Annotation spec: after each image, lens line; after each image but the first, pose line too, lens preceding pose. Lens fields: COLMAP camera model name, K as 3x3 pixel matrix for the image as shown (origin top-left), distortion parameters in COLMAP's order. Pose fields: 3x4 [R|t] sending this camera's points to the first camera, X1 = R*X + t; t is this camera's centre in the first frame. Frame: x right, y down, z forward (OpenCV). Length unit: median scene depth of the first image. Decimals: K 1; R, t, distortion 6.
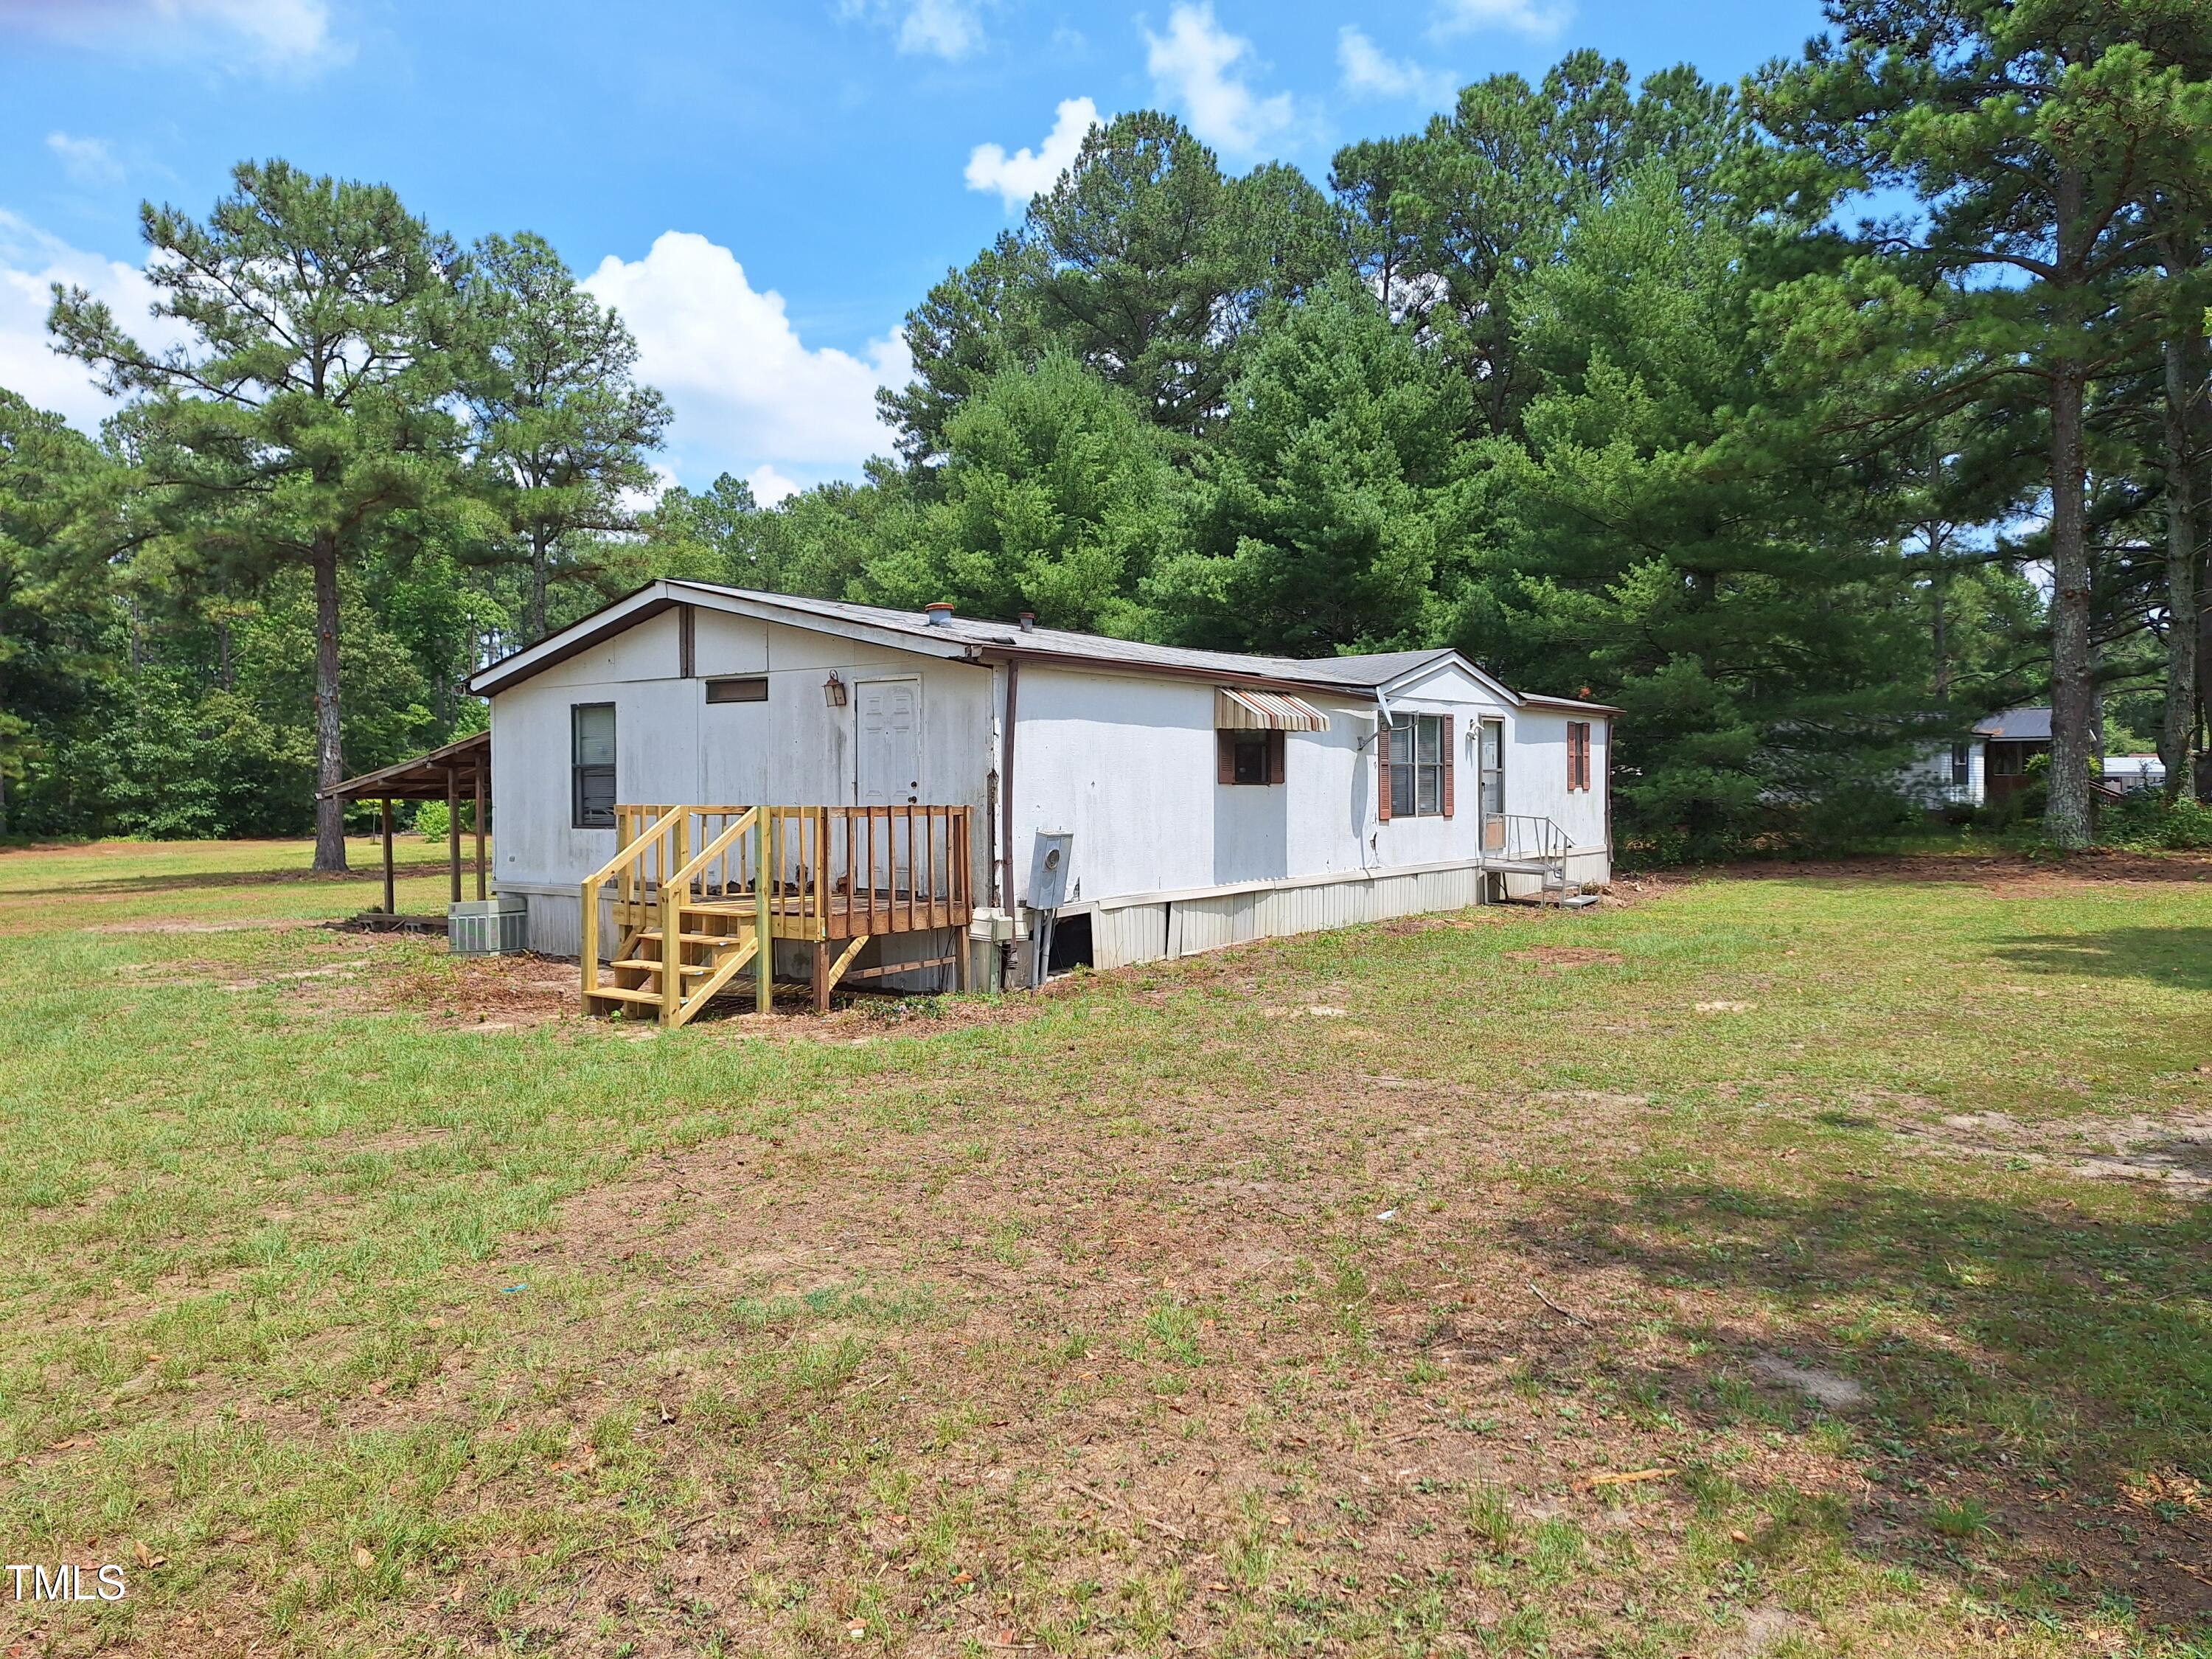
lens RADIAL K [[1550.5, 0, 1101.3], [0, 1550.5, 823.7], [0, 0, 1]] dist [0.046691, -0.031576]
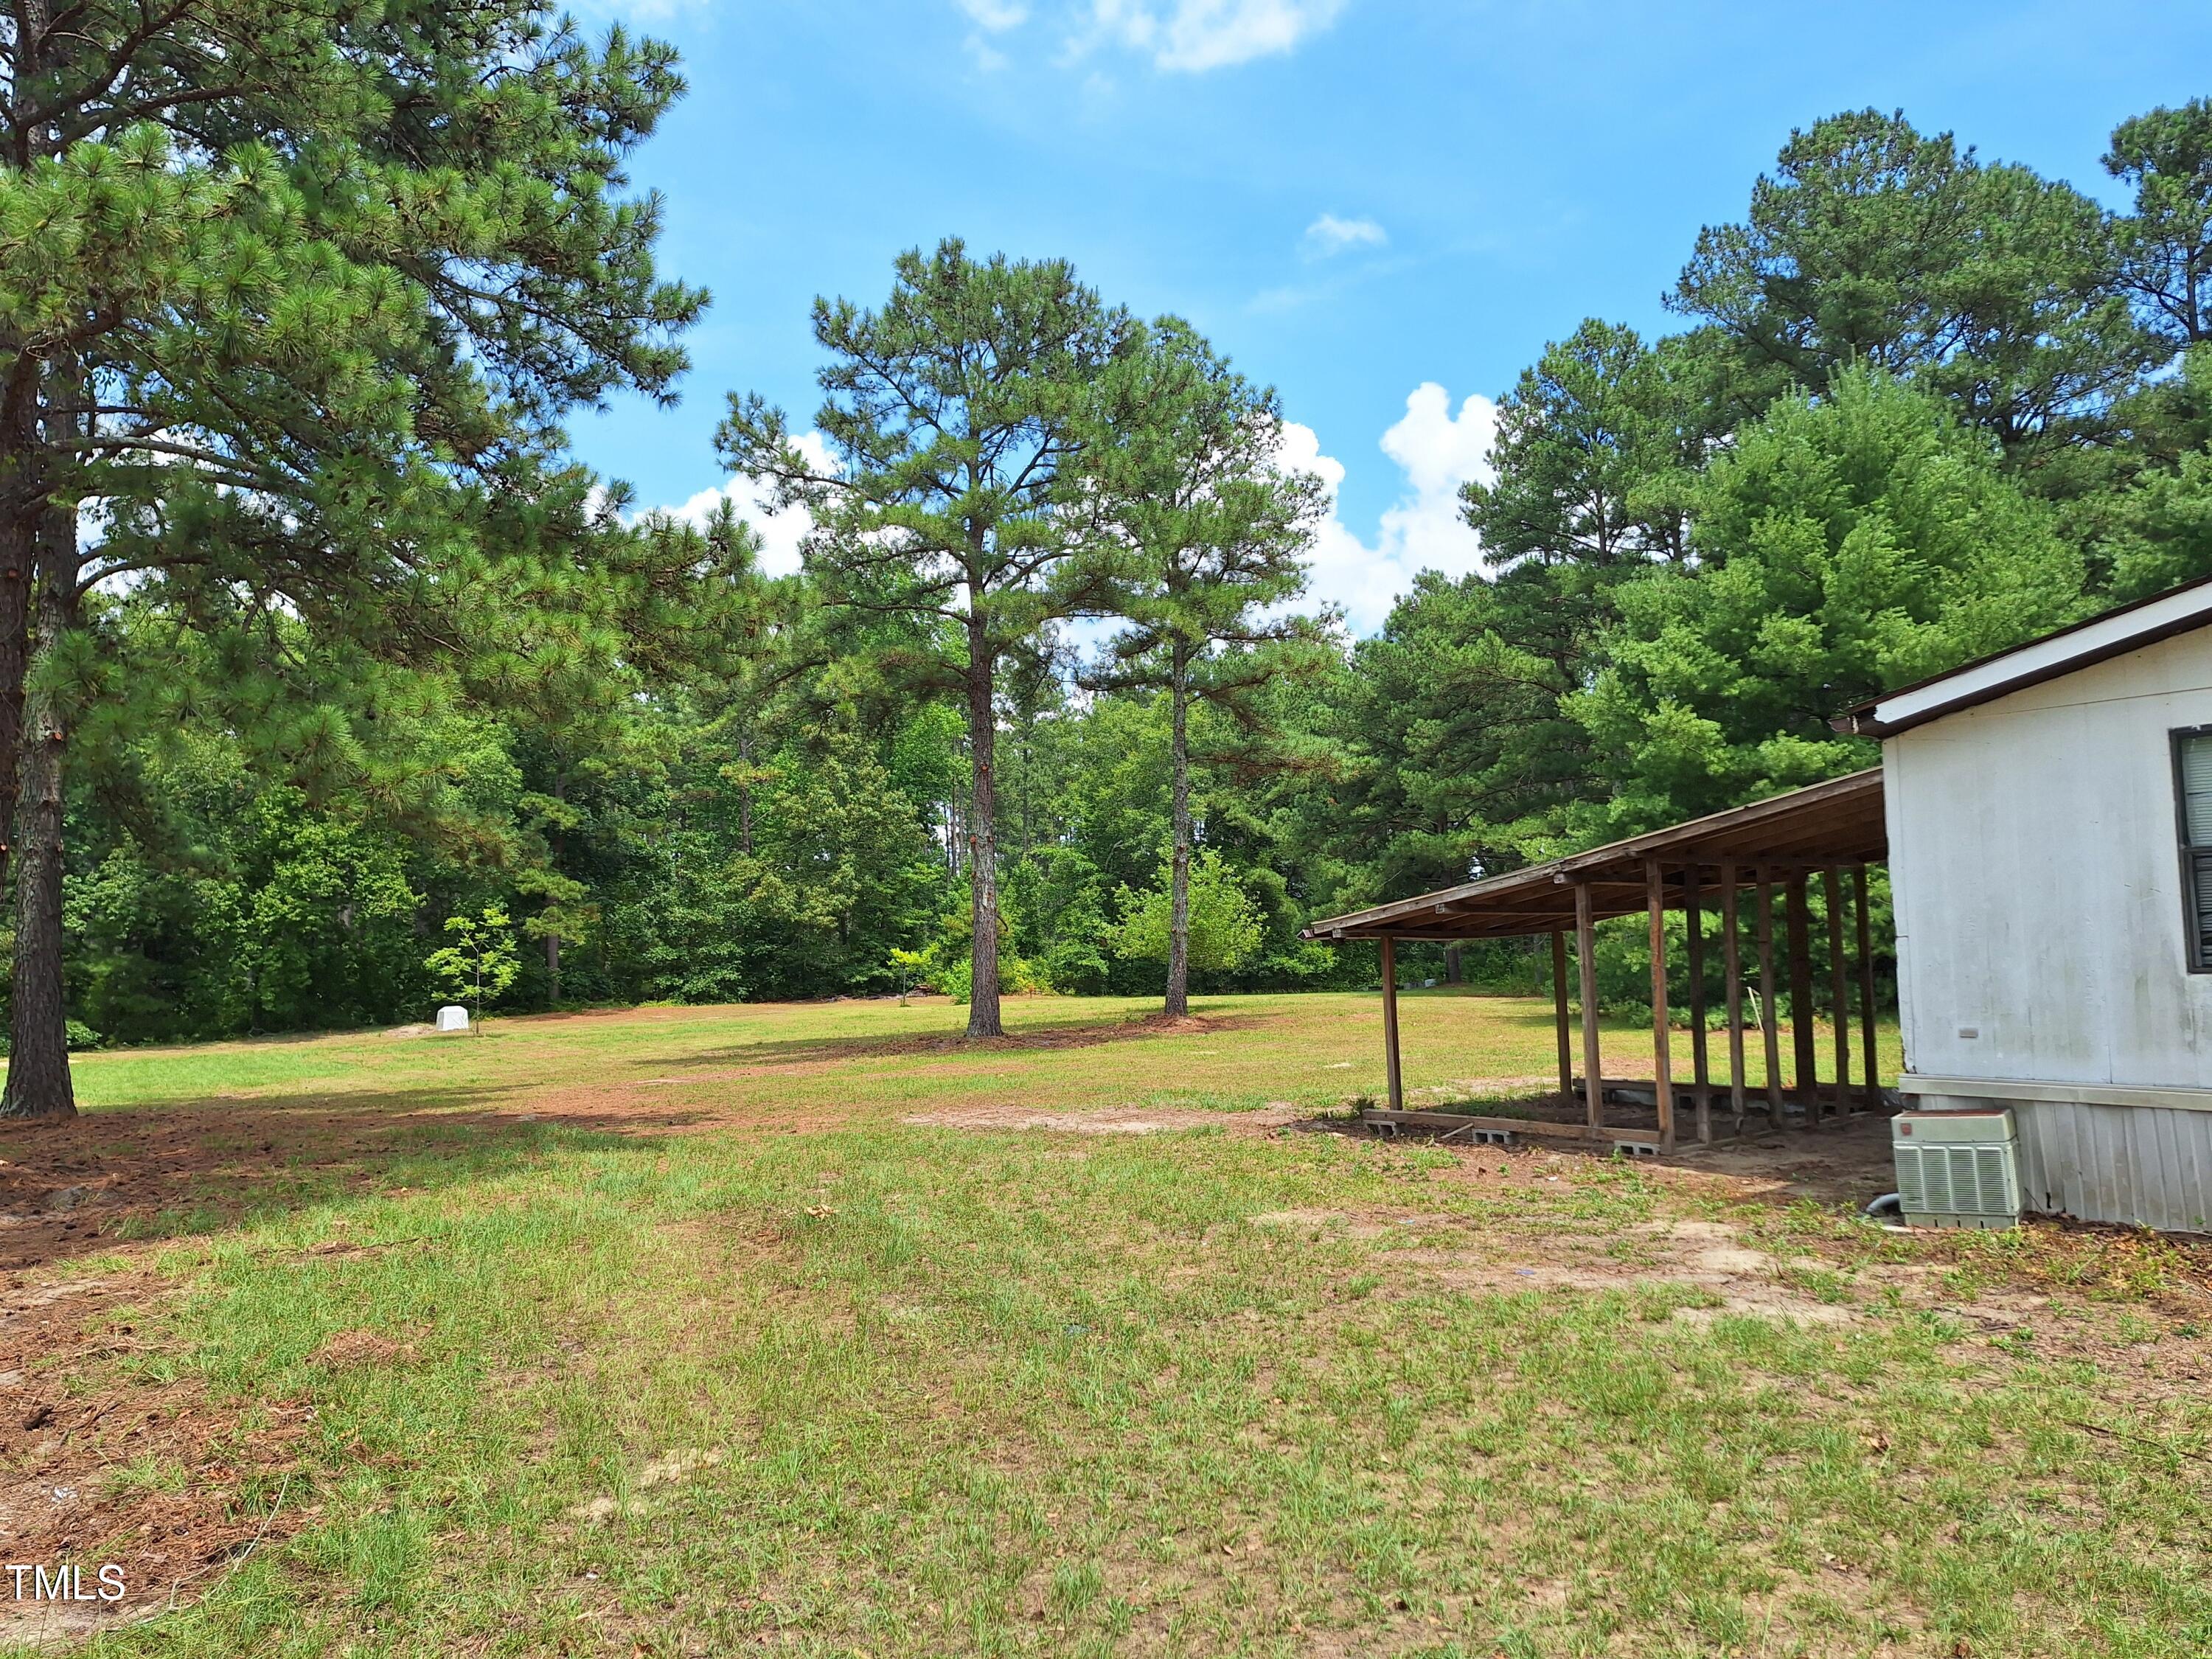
lens RADIAL K [[1550.5, 0, 1127.4], [0, 1550.5, 834.5], [0, 0, 1]] dist [0.046691, -0.031576]
pose [[0.977179, -0.033196, -0.209806, -0.247267], [0.013590, 0.995460, -0.094209, 0.000471], [0.211981, 0.089208, 0.973194, 0.183431]]
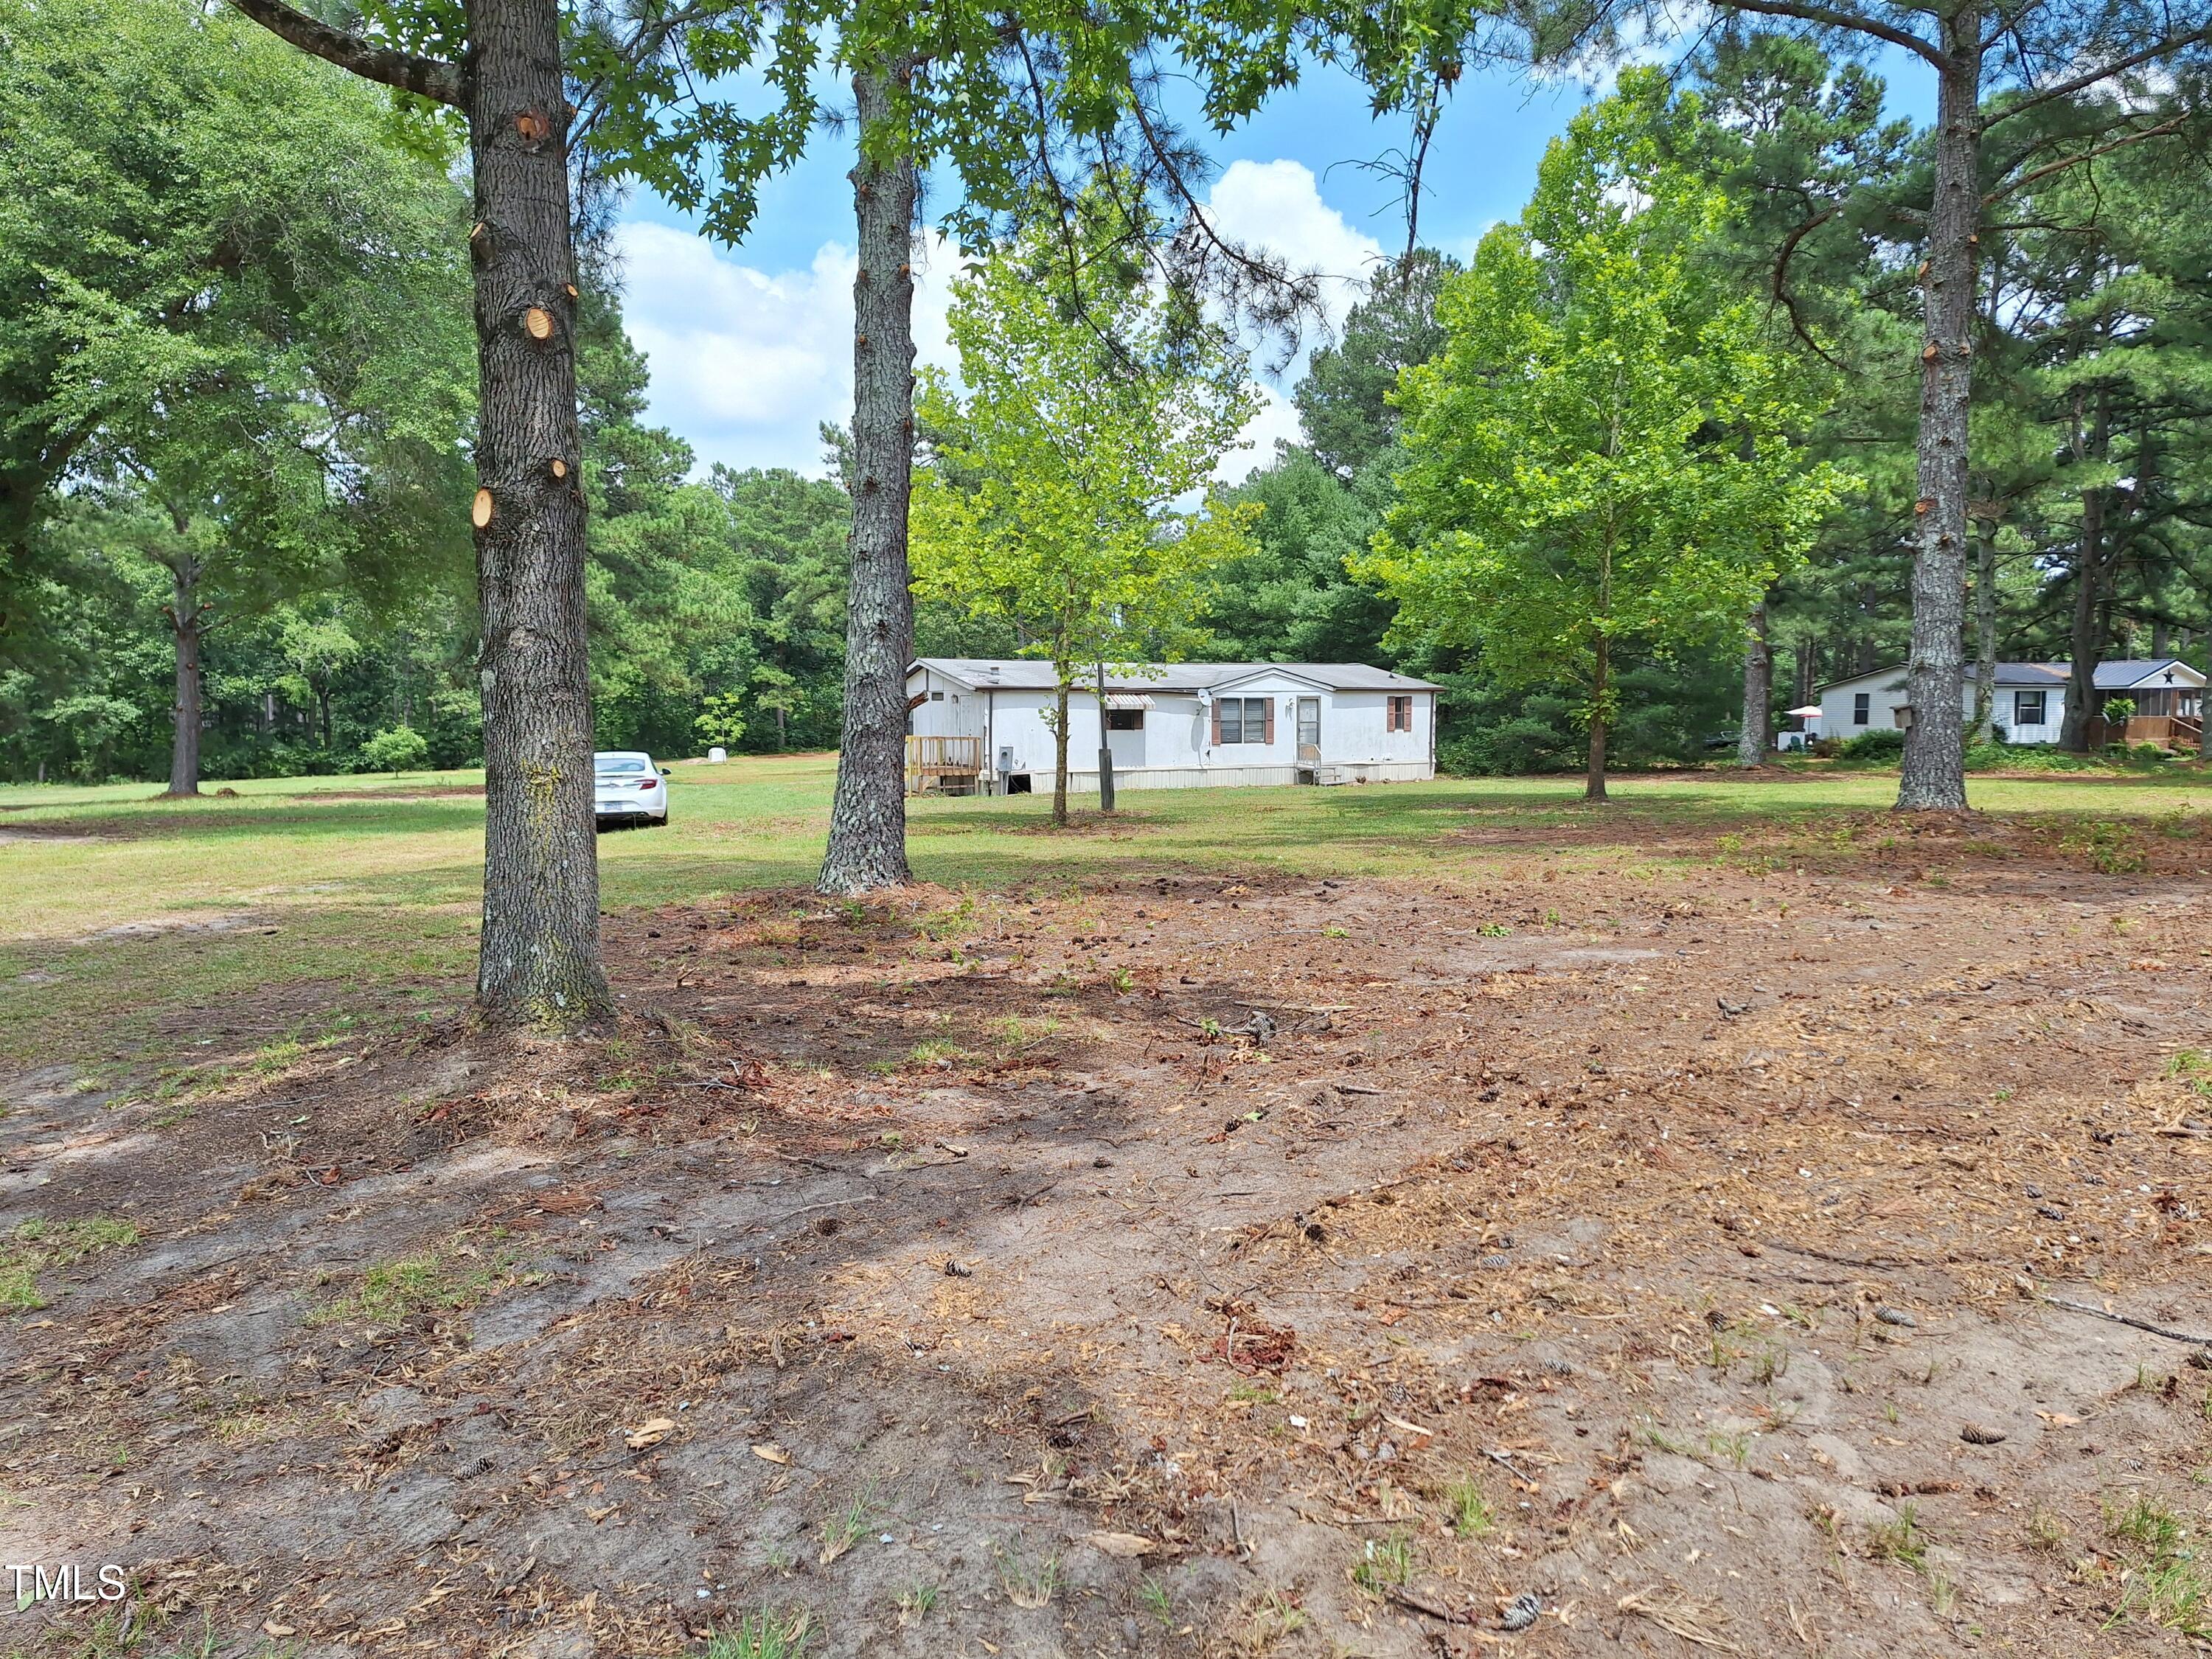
lens RADIAL K [[1550.5, 0, 1103.9], [0, 1550.5, 839.7], [0, 0, 1]] dist [0.046691, -0.031576]
pose [[0.909985, 0.037031, -0.412984, 0.515559], [-0.012816, 0.998040, 0.061252, 0.000042], [0.414442, -0.050446, 0.908676, -0.623266]]
